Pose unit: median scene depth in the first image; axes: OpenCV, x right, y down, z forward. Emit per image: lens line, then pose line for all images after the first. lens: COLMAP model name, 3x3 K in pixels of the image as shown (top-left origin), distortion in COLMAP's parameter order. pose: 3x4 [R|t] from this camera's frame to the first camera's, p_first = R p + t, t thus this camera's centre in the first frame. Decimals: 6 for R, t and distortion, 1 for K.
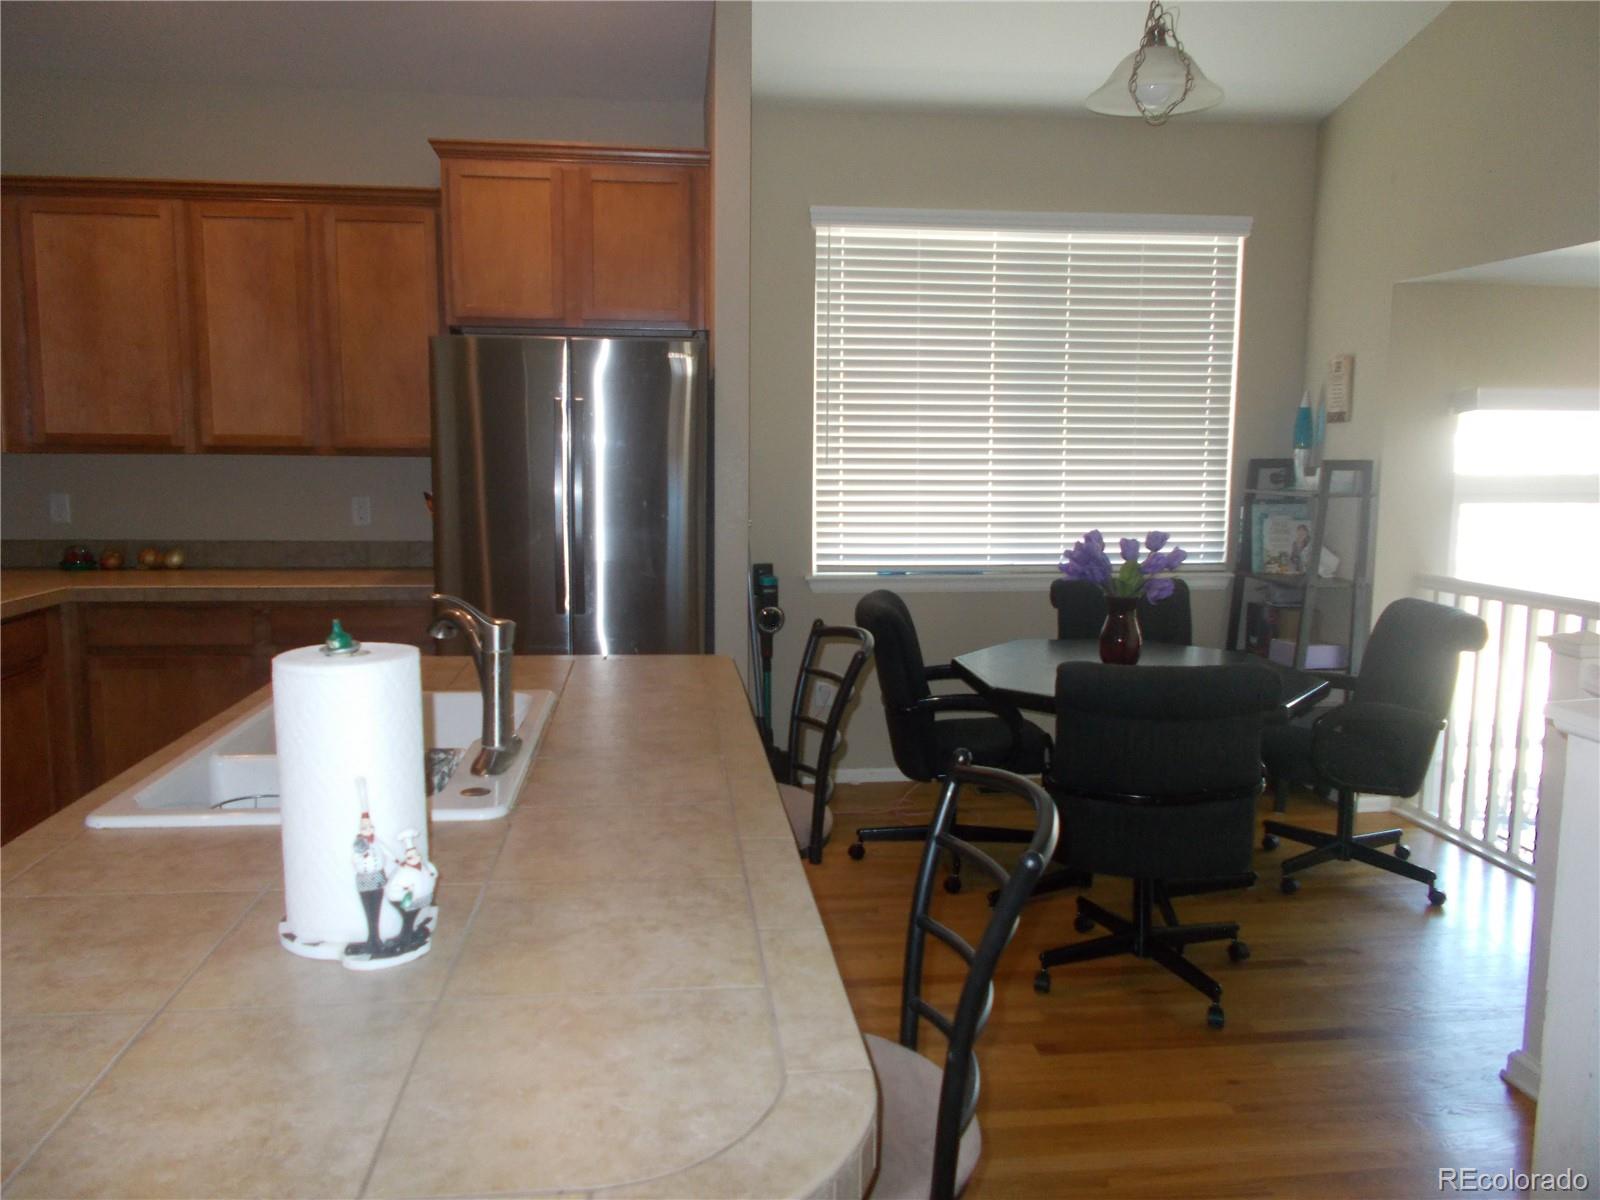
lens RADIAL K [[1239.5, 0, 800.0], [0, 1239.5, 600.0], [0, 0, 1]] dist [0.008065, -0.003415]
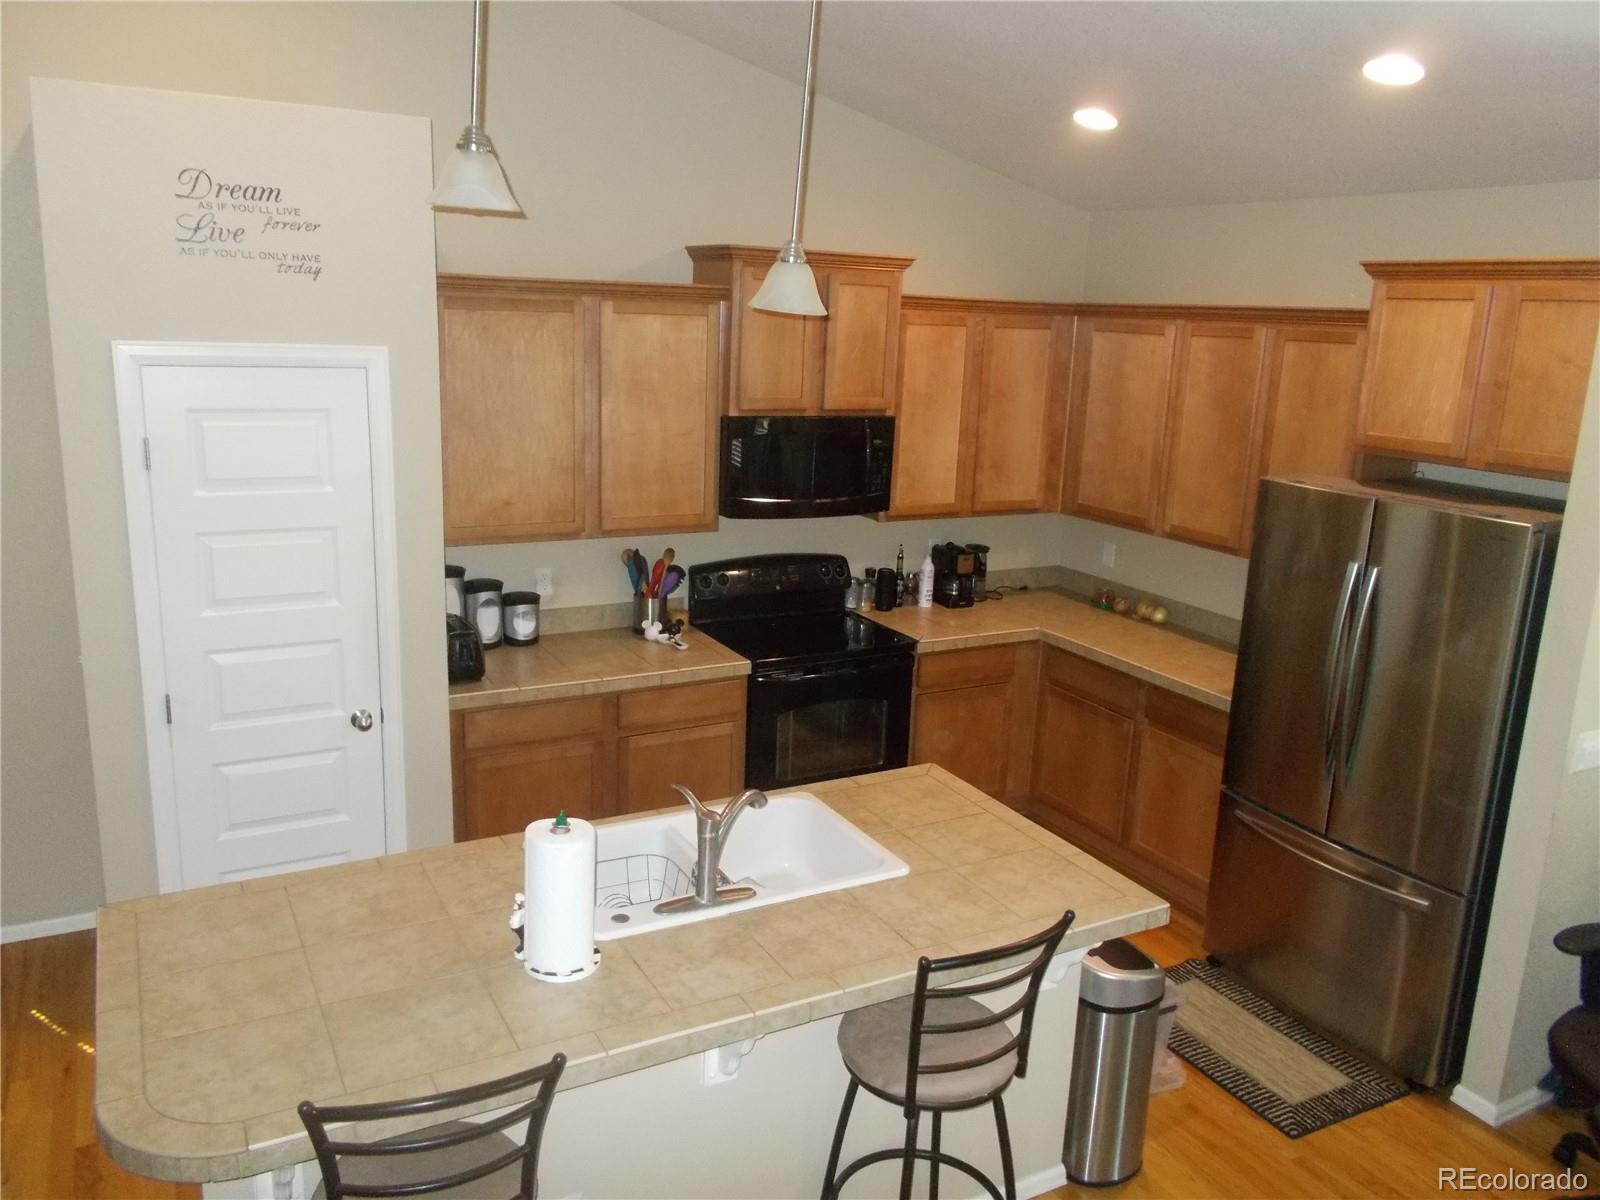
lens RADIAL K [[1239.5, 0, 800.0], [0, 1239.5, 600.0], [0, 0, 1]] dist [0.008065, -0.003415]
pose [[0.380022, 0.223675, -0.897526, 0.442959], [-0.154592, 0.972033, 0.176787, -0.216728], [0.911967, 0.071567, 0.403973, 0.236194]]
